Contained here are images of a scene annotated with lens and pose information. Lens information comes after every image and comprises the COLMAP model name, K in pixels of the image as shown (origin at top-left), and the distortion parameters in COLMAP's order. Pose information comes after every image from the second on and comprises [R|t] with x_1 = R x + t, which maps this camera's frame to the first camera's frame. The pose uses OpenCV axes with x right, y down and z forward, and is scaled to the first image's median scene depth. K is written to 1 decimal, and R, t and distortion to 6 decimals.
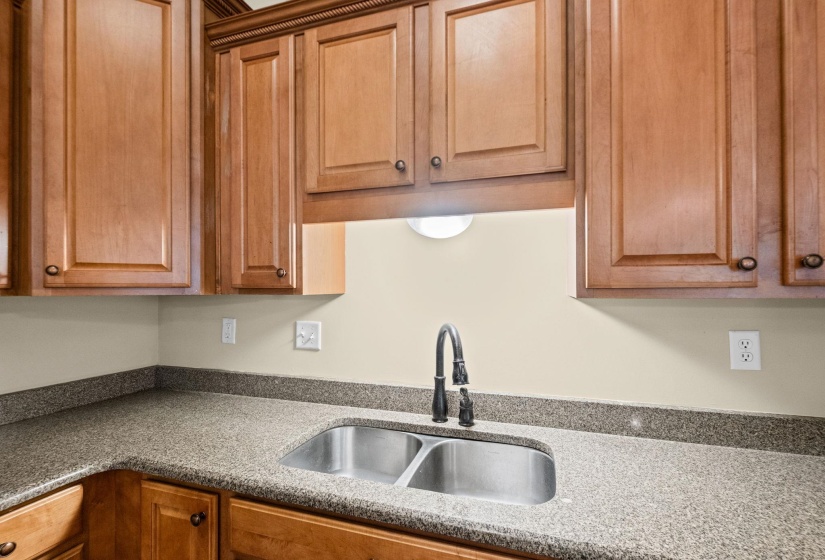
lens RADIAL K [[368.2, 0, 382.4], [0, 368.2, 286.8], [0, 0, 1]] dist [0.003967, -0.002106]
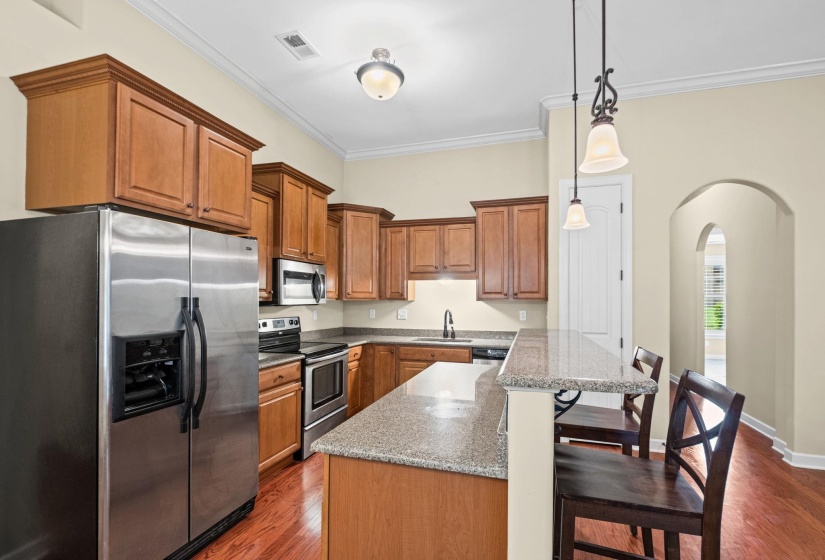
lens RADIAL K [[356.3, 0, 442.5], [0, 356.3, 295.0], [0, 0, 1]] dist [0.003160, -0.003636]
pose [[0.990175, 0.008259, 0.139587, -0.380049], [-0.006907, 0.999924, -0.010164, 0.000980], [-0.139660, 0.009100, 0.990158, -2.548789]]
